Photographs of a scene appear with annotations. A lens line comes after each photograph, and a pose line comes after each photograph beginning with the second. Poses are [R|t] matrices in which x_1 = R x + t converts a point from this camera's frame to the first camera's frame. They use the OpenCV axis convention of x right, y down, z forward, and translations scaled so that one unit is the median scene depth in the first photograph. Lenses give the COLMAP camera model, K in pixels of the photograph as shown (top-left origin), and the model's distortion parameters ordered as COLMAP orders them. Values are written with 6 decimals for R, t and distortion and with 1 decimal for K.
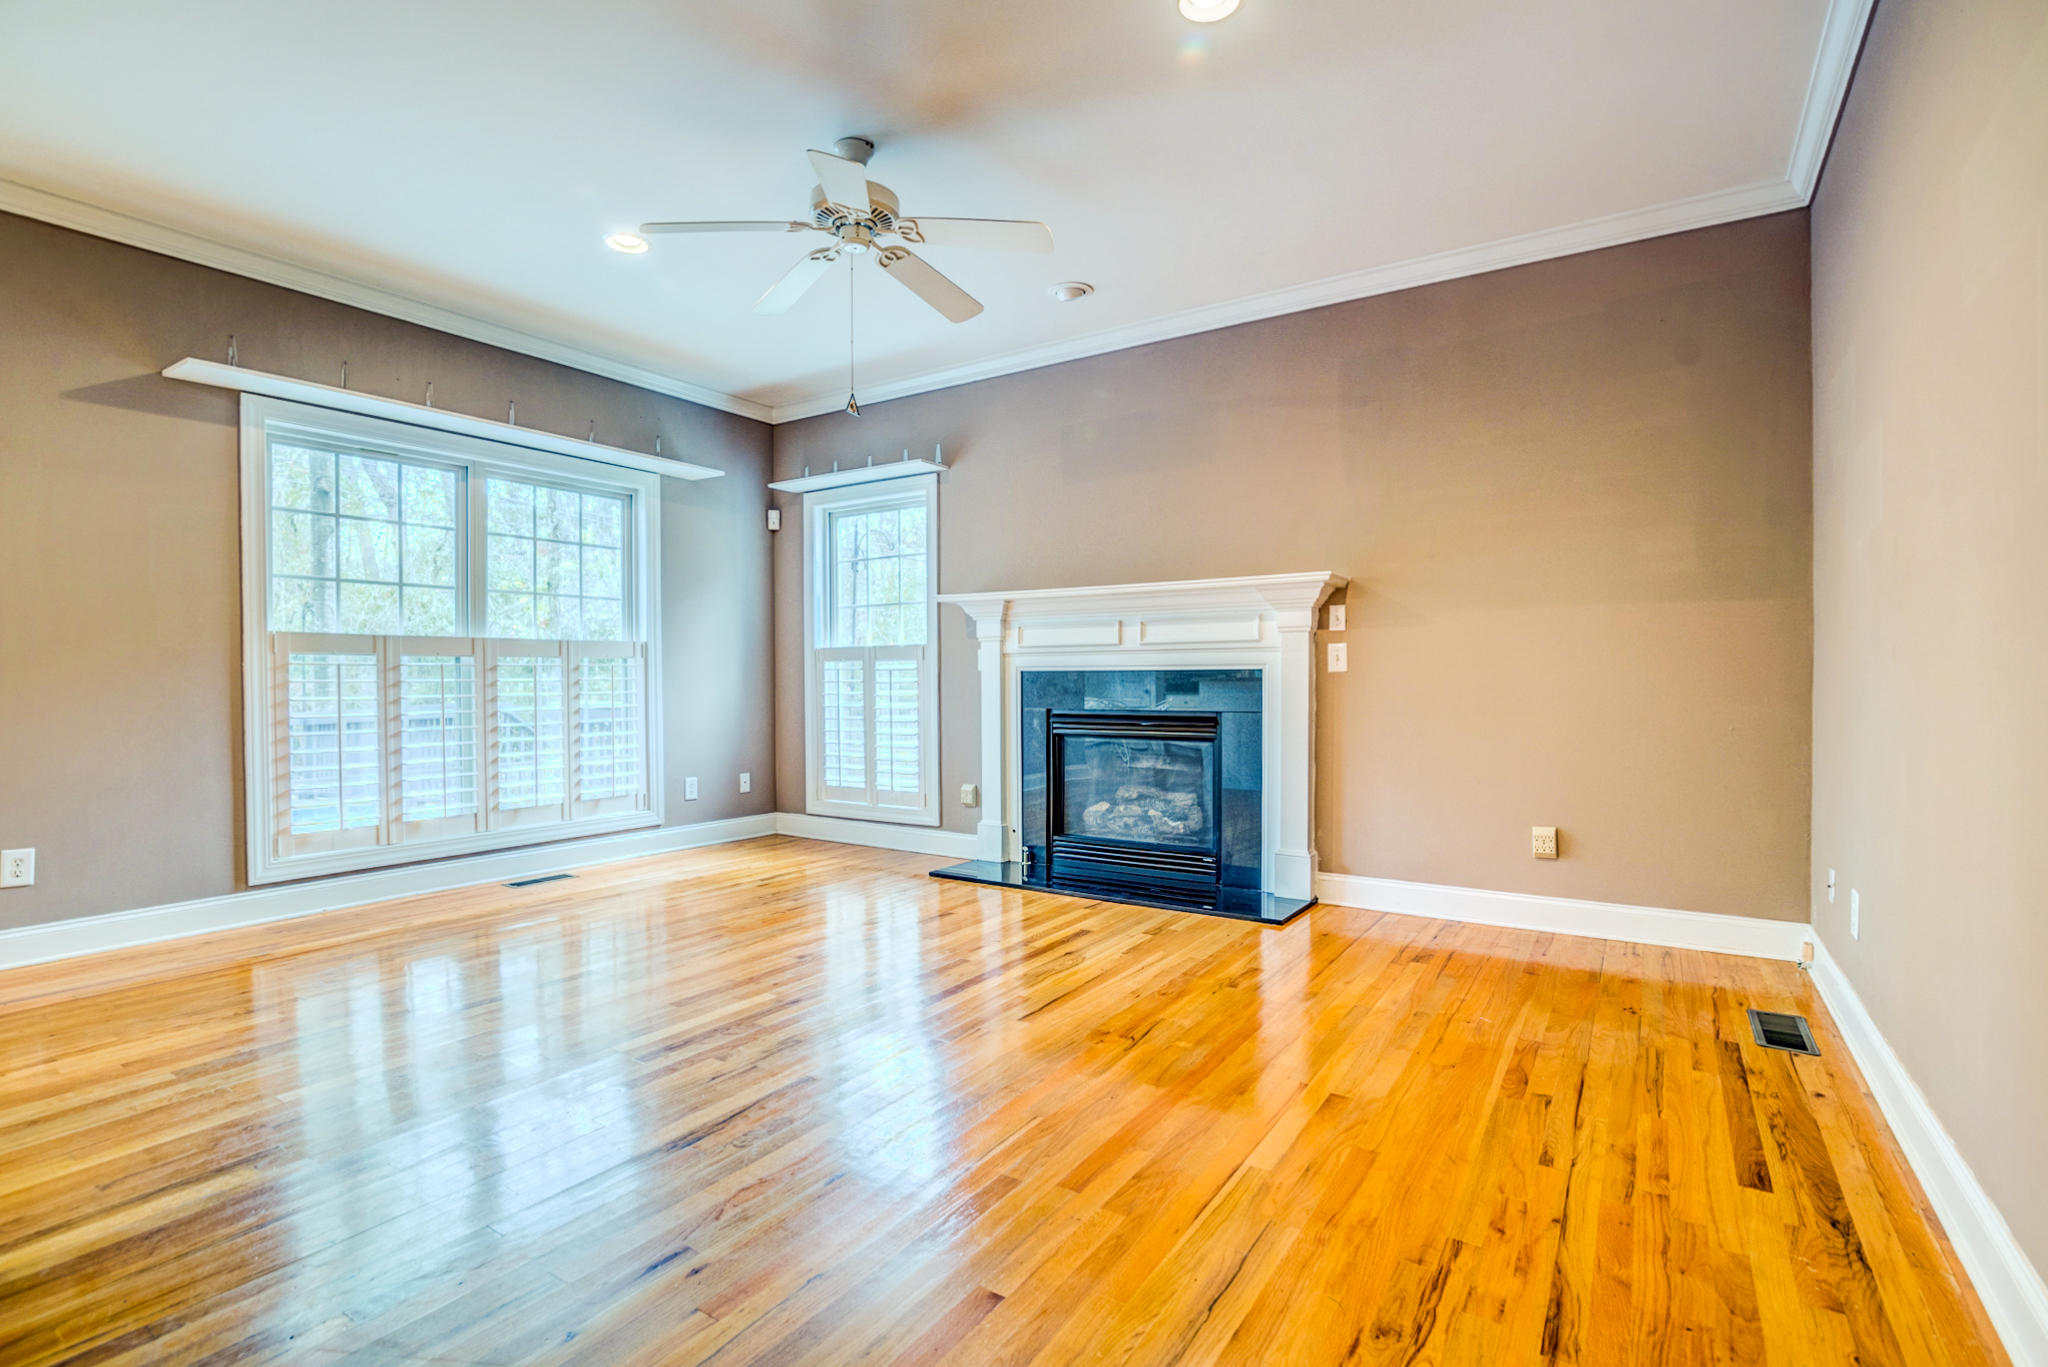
lens RADIAL K [[951.5, 0, 1026.7], [0, 951.5, 686.4], [0, 0, 1]] dist [-0.015807, -0.001181]
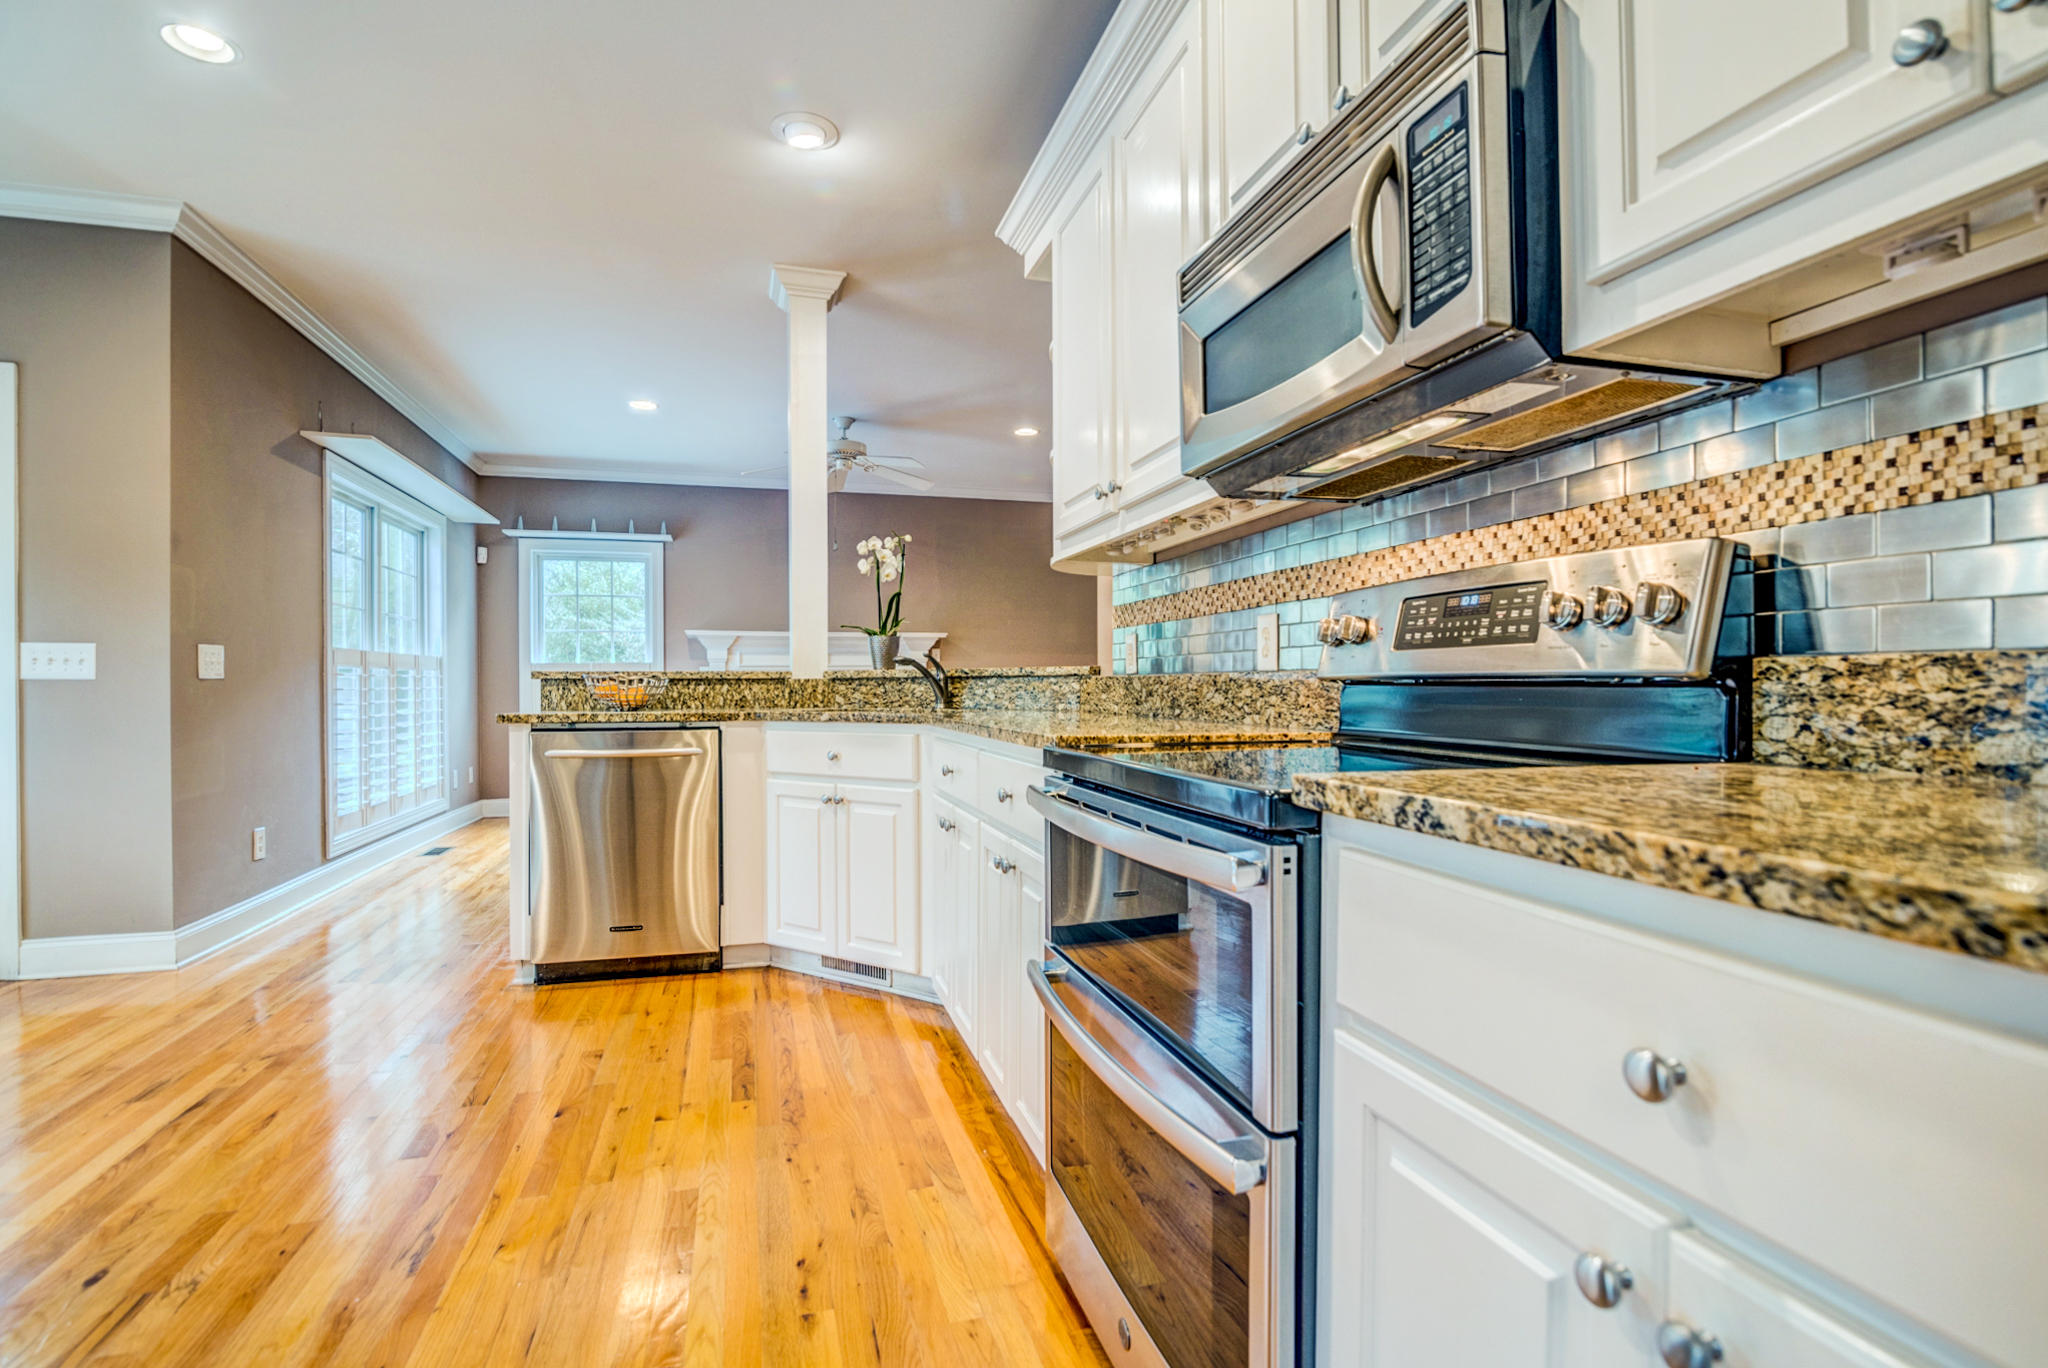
lens RADIAL K [[951.5, 0, 1020.5], [0, 951.5, 685.6], [0, 0, 1]] dist [-0.015807, -0.001181]
pose [[0.650260, 0.000389, 0.759712, -0.829602], [0.013373, 0.999839, -0.011959, 0.013144], [-0.759594, 0.017936, 0.650150, -0.323913]]
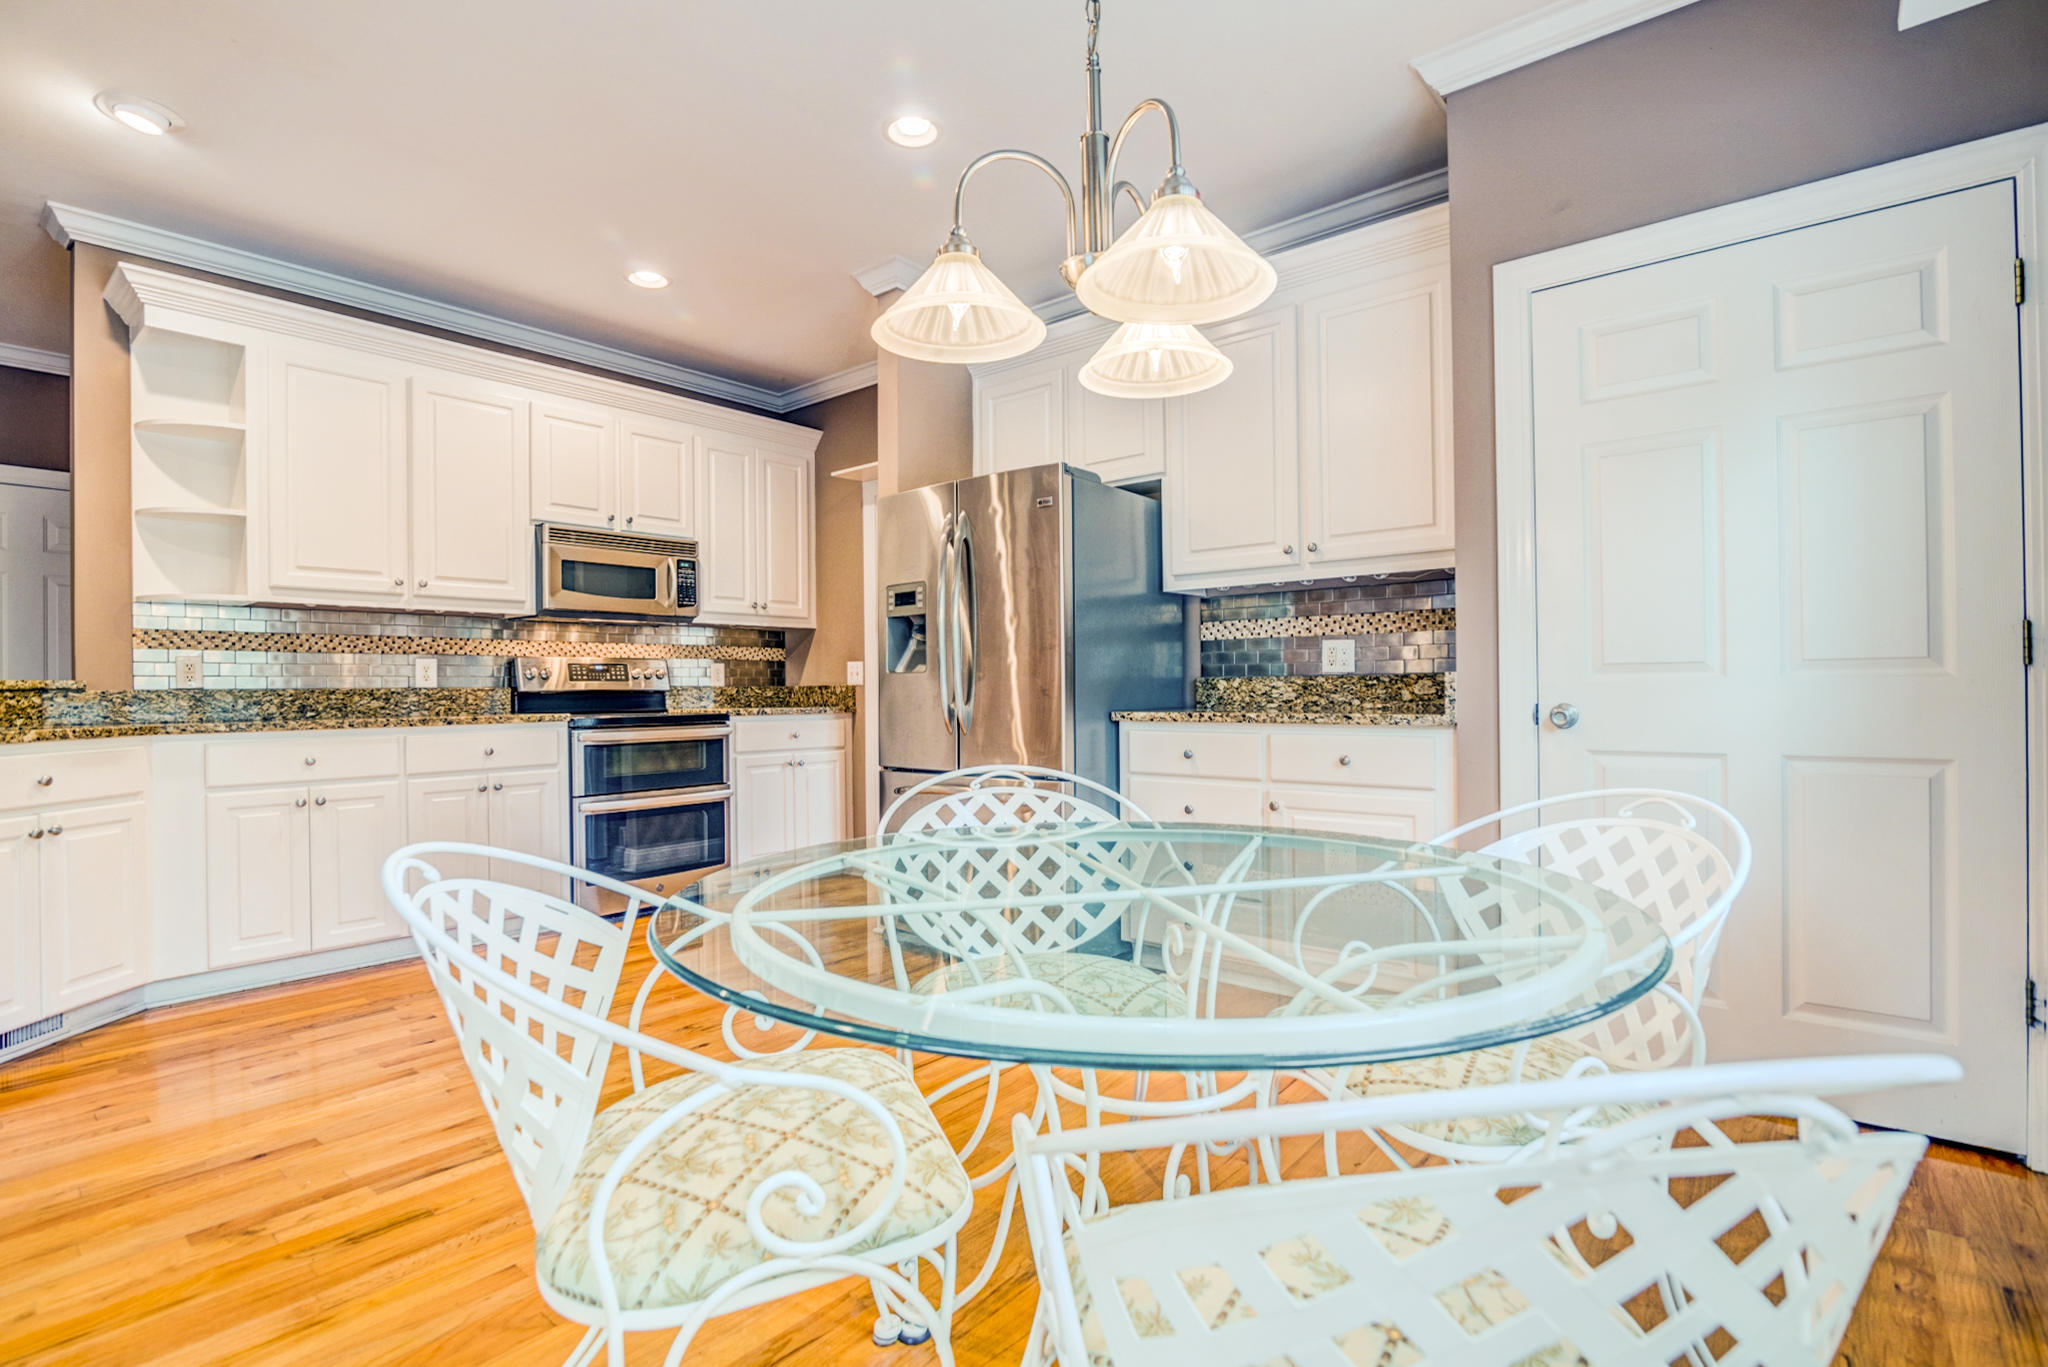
lens RADIAL K [[951.5, 0, 1019.7], [0, 951.5, 696.1], [0, 0, 1]] dist [-0.015807, -0.001181]
pose [[-0.993993, 0.009687, 0.109013, -1.315808], [0.011392, 0.999822, 0.015029, -0.015189], [-0.108848, 0.016181, -0.993927, 1.964131]]
